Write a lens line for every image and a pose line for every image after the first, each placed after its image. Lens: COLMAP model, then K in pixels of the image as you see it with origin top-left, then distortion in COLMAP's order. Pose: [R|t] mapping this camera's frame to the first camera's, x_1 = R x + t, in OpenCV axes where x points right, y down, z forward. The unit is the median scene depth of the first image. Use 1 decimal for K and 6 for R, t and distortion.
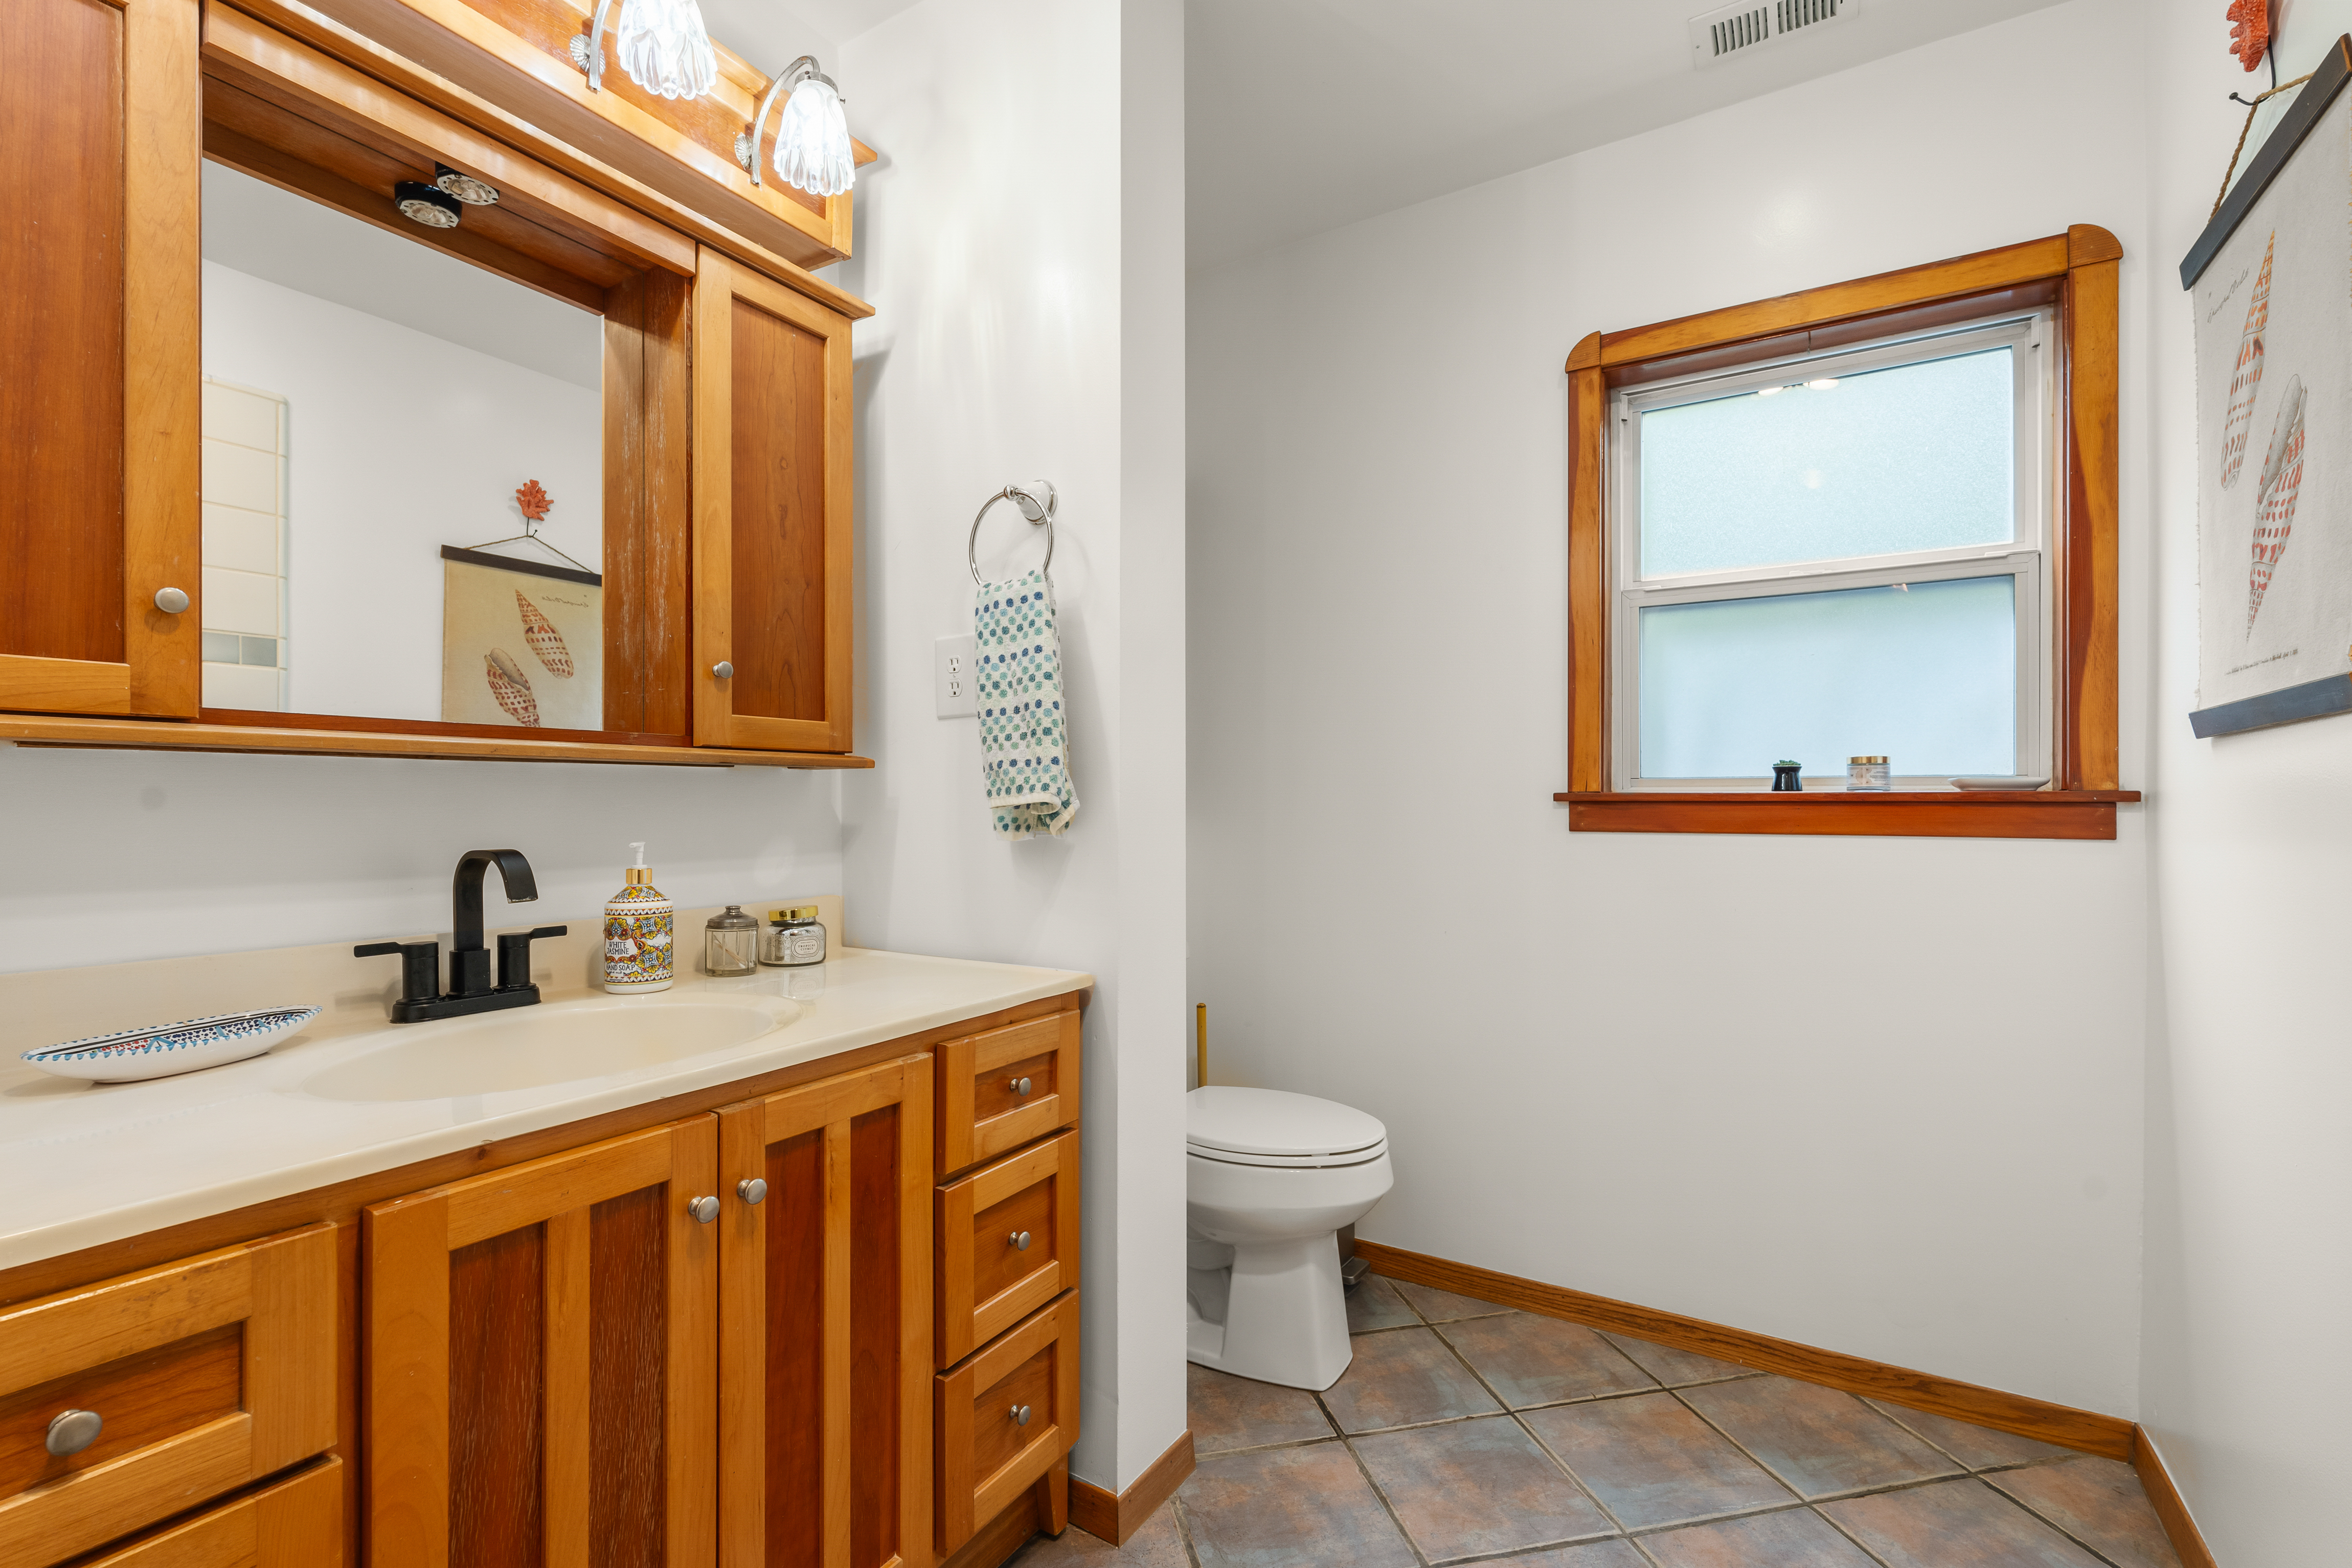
lens RADIAL K [[1038.1, 0, 1172.0], [0, 1038.1, 797.4], [0, 0, 1]] dist [-0.006588, 0.000249]
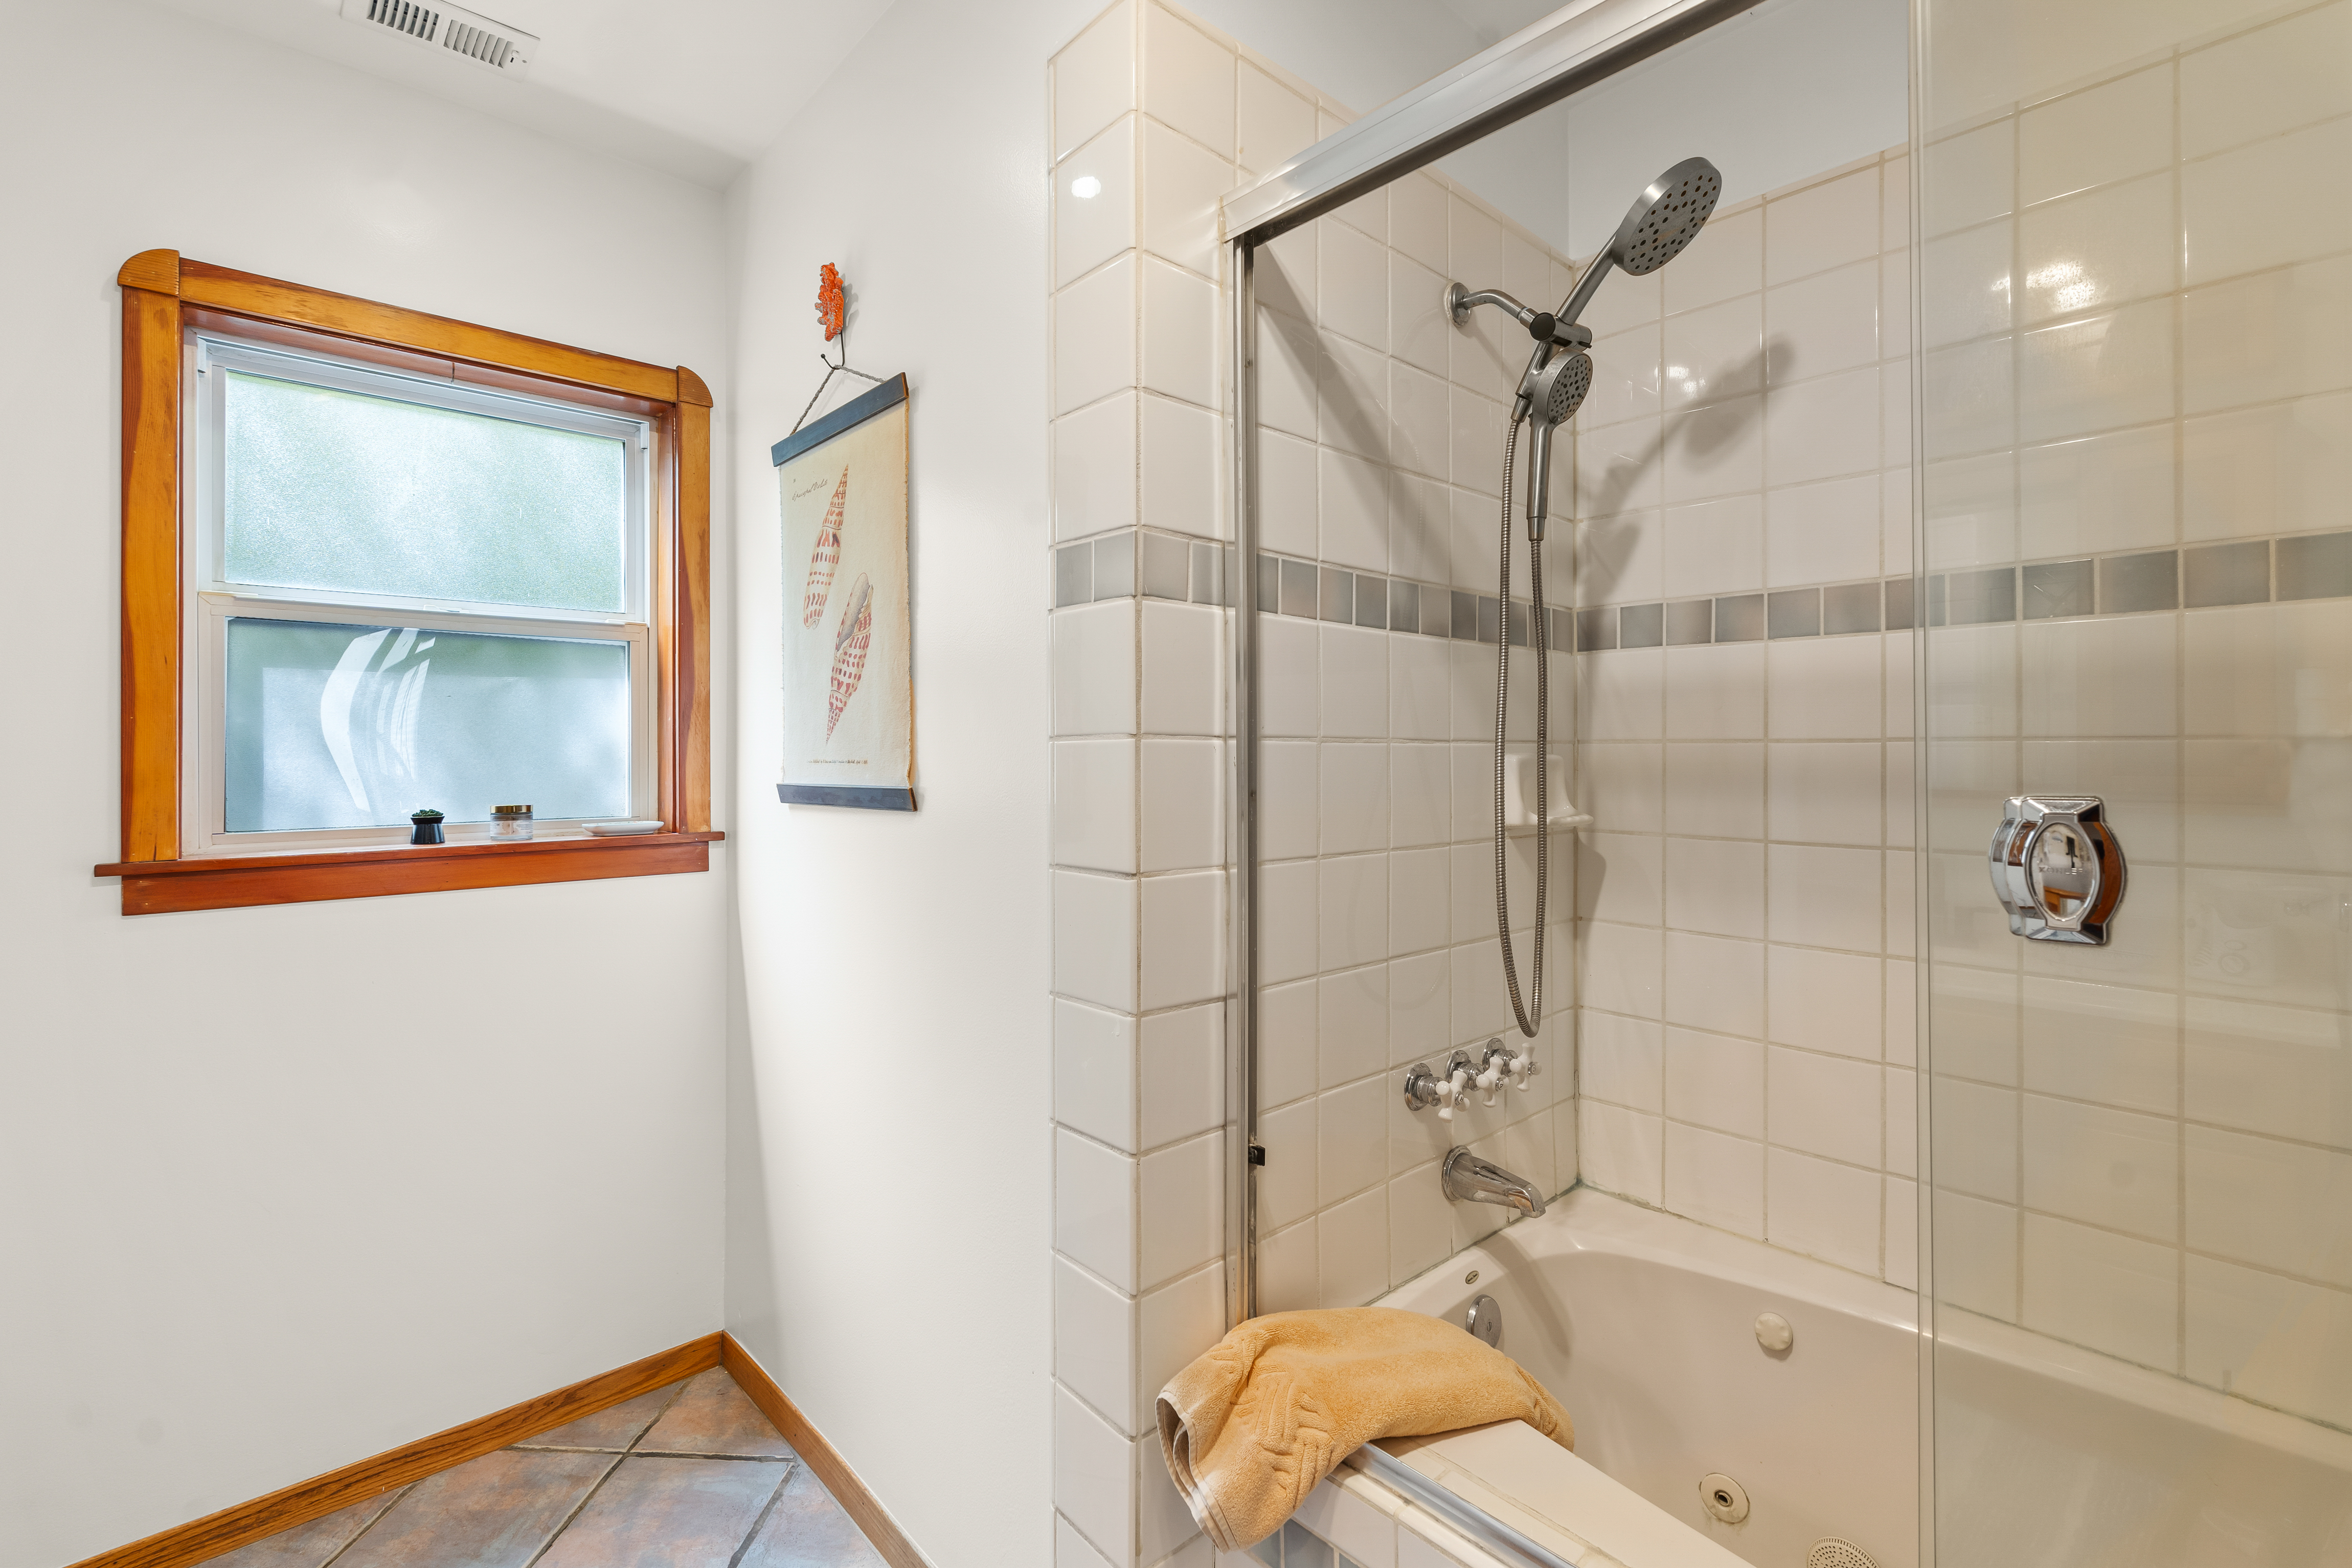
lens RADIAL K [[1038.1, 0, 1178.2], [0, 1038.1, 745.6], [0, 0, 1]] dist [-0.006588, 0.000249]
pose [[0.270031, 0.008193, 0.962817, -0.141706], [0.000862, 0.999961, -0.008751, -0.098262], [-0.962851, 0.003193, 0.270013, 0.109429]]
